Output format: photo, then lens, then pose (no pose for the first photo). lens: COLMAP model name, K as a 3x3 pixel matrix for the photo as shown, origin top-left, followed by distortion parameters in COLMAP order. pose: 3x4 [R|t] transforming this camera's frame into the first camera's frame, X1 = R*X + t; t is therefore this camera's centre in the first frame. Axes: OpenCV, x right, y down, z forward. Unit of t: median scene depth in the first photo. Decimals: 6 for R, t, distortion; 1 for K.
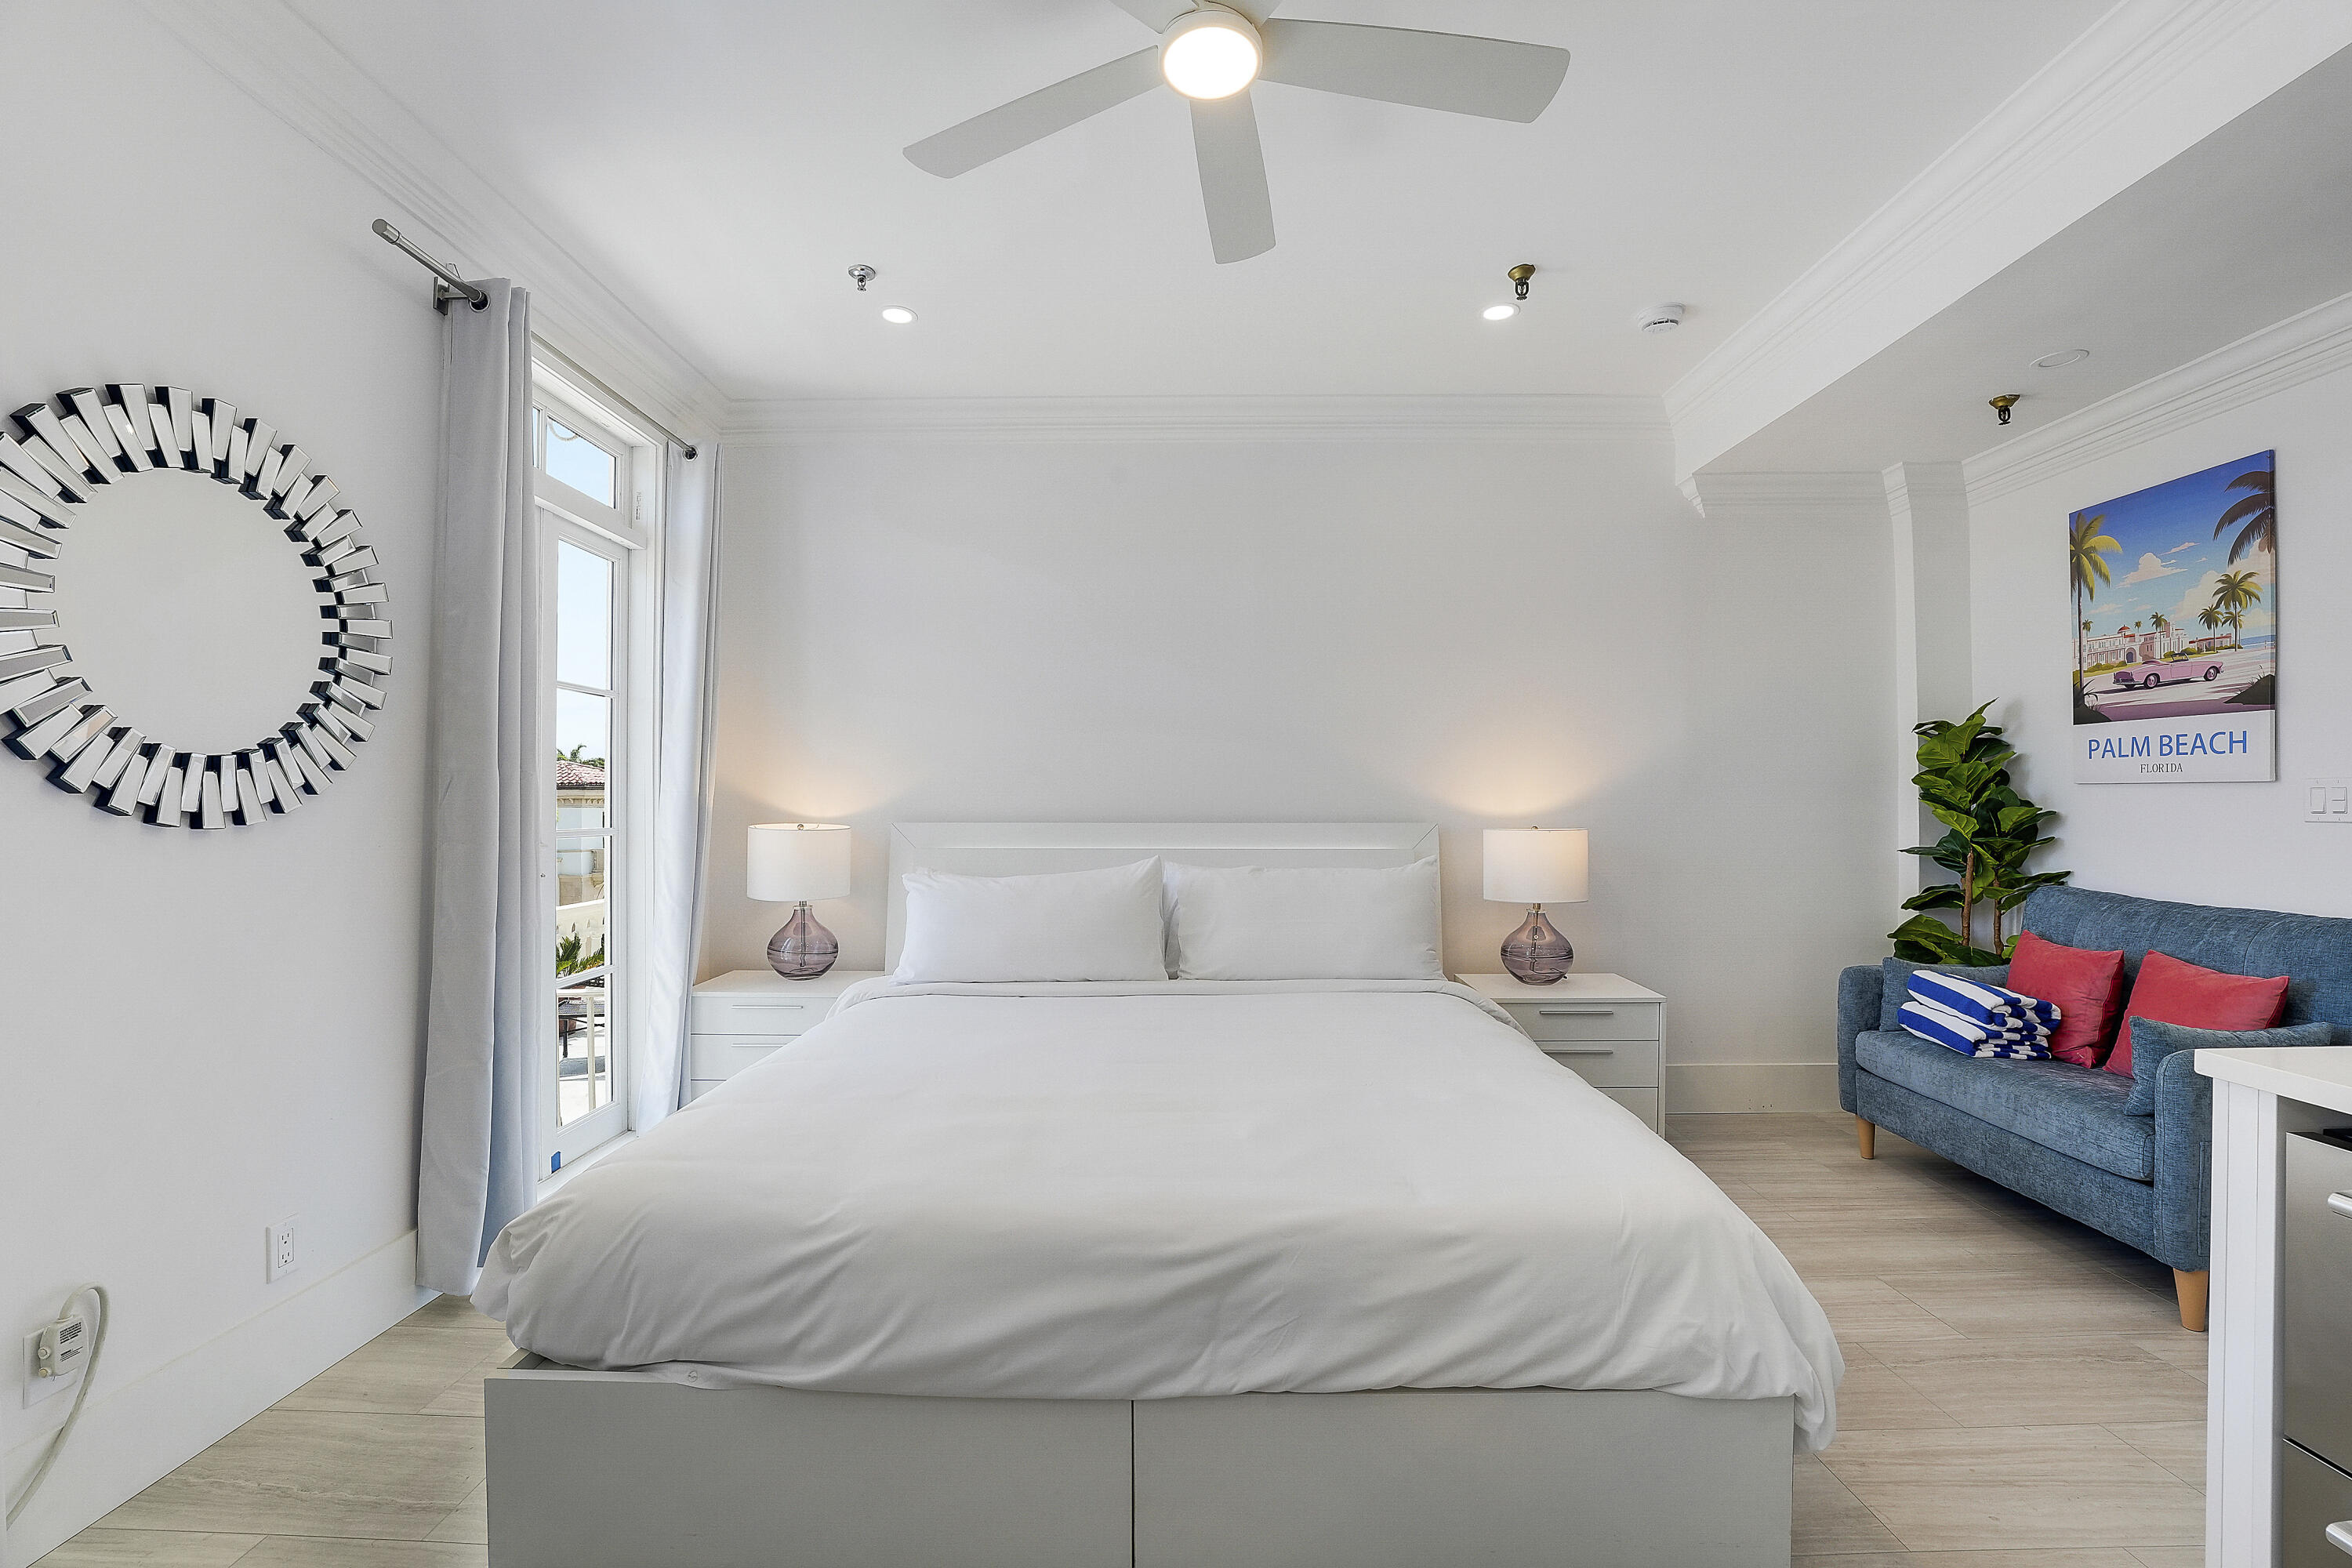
lens RADIAL K [[958.4, 0, 1170.6], [0, 958.4, 796.8], [0, 0, 1]] dist [-0.030866, 0.004274]
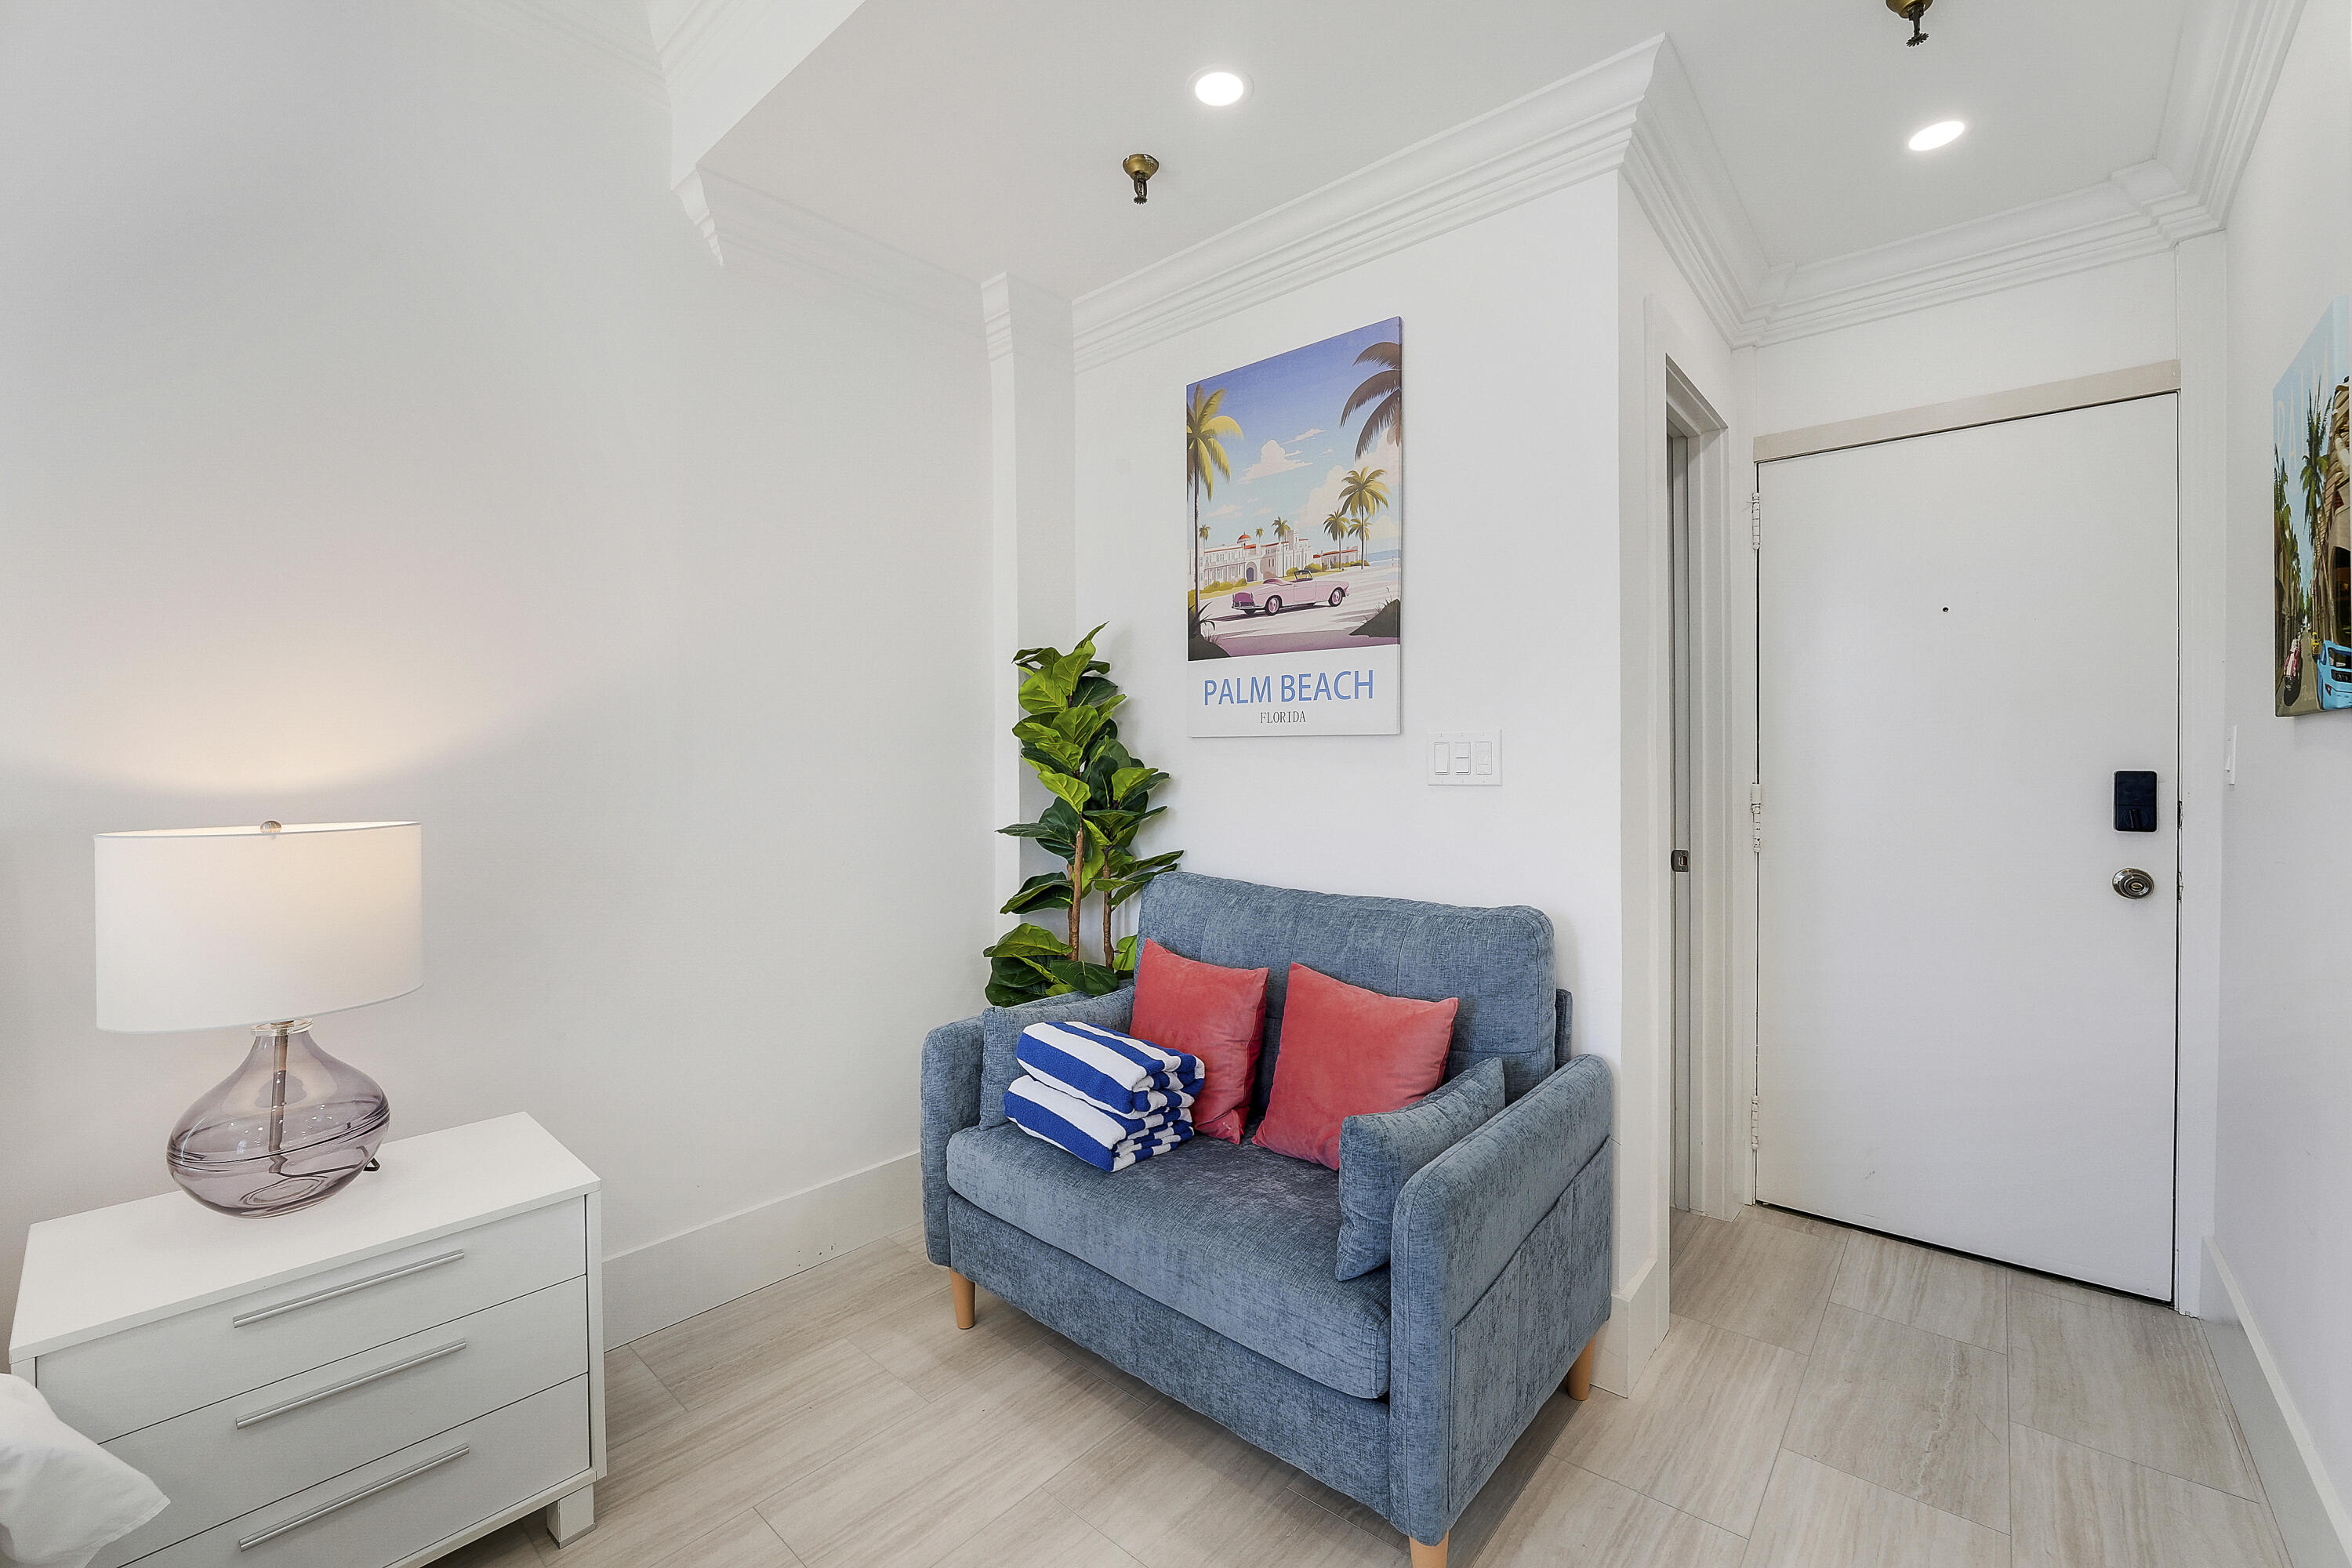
lens RADIAL K [[958.4, 0, 1191.9], [0, 958.4, 768.8], [0, 0, 1]] dist [-0.030866, 0.004274]
pose [[0.633435, -0.005534, 0.773776, 0.405104], [-0.002904, 0.999950, 0.009529, 0.005013], [-0.773790, -0.008283, 0.633388, 0.563006]]
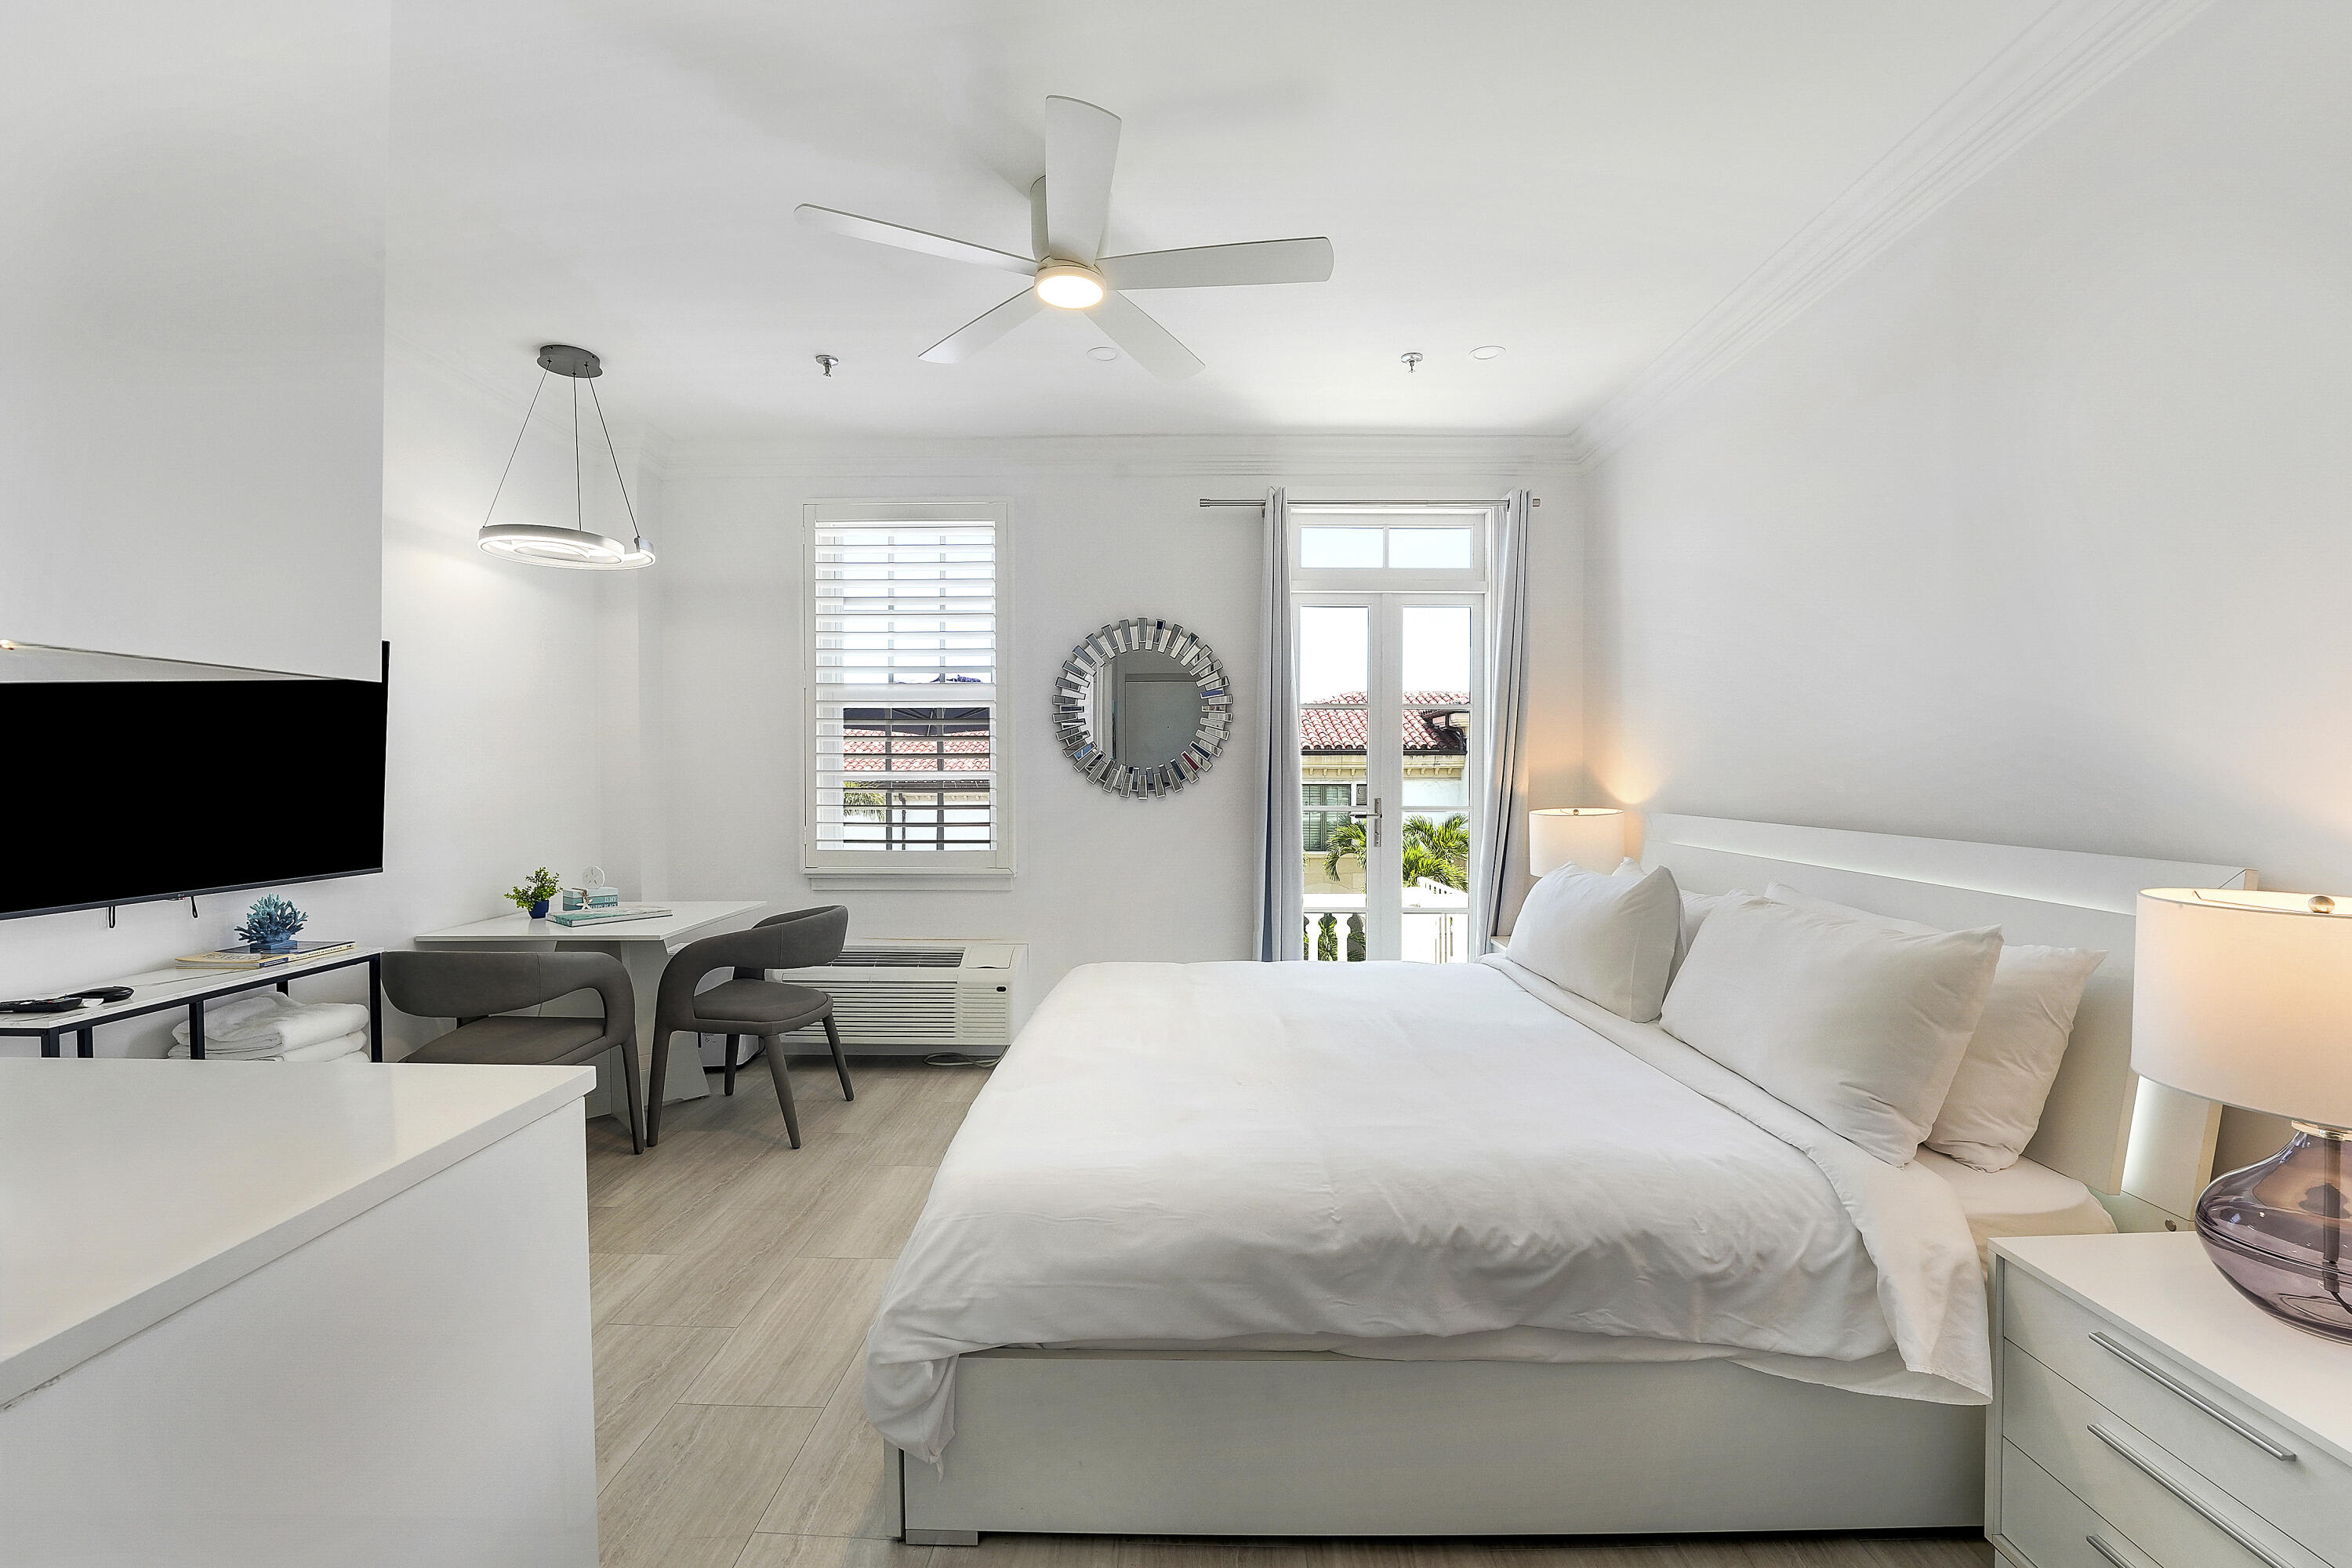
lens RADIAL K [[958.4, 0, 1172.5], [0, 958.4, 780.3], [0, 0, 1]] dist [-0.030866, 0.004274]
pose [[-0.001861, 0.011254, -0.999935, 0.918452], [0.007875, 0.999906, 0.011239, -0.026694], [0.999967, -0.007853, -0.001950, 0.702145]]
